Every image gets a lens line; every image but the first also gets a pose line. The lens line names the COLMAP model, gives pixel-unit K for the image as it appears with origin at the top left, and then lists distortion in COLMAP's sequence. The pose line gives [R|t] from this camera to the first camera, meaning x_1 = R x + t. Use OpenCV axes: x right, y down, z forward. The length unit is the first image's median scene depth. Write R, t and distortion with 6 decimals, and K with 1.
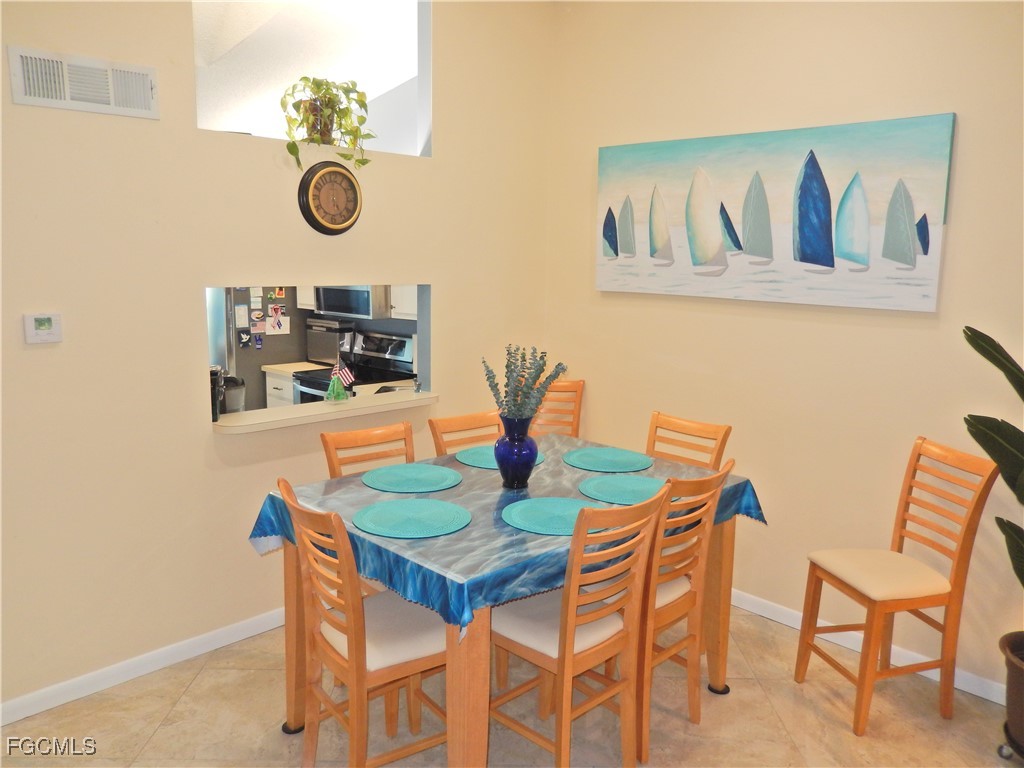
lens RADIAL K [[772.6, 0, 518.1], [0, 772.6, 384.7], [0, 0, 1]] dist [-0.029020, 0.010201]
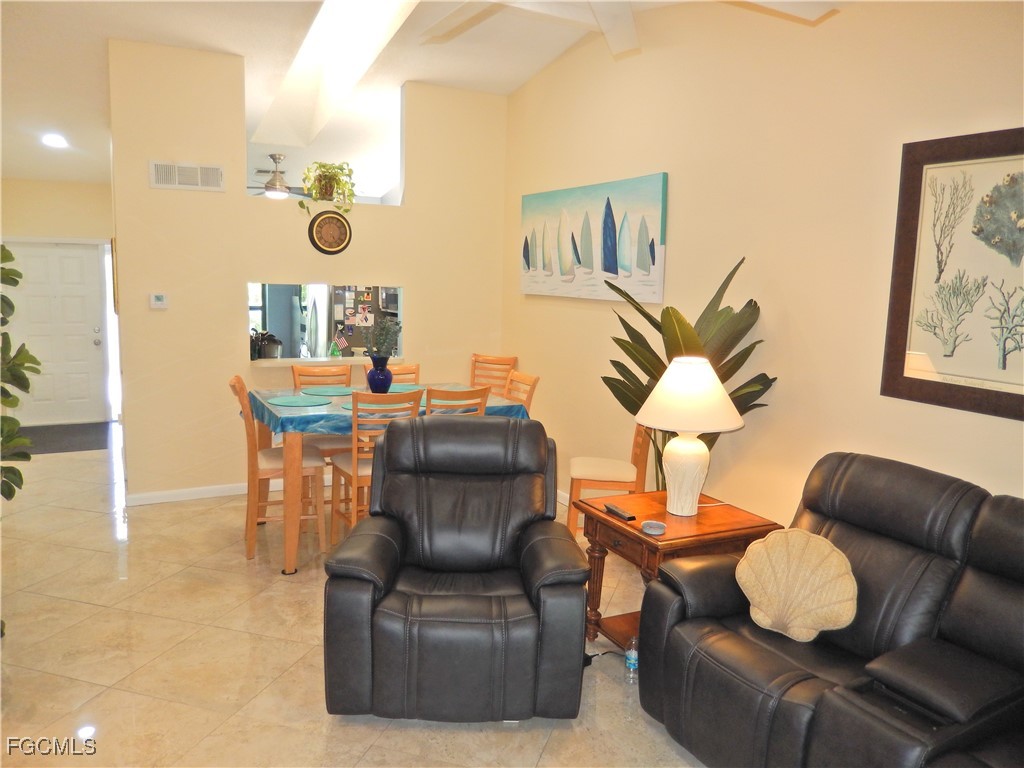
lens RADIAL K [[768.5, 0, 508.5], [0, 768.5, 375.0], [0, 0, 1]] dist [-0.001073, -0.001555]
pose [[0.951217, 0.046071, -0.305064, 0.670505], [-0.059839, 0.997561, -0.035931, 0.106187], [0.302665, 0.052433, 0.951654, -0.468847]]
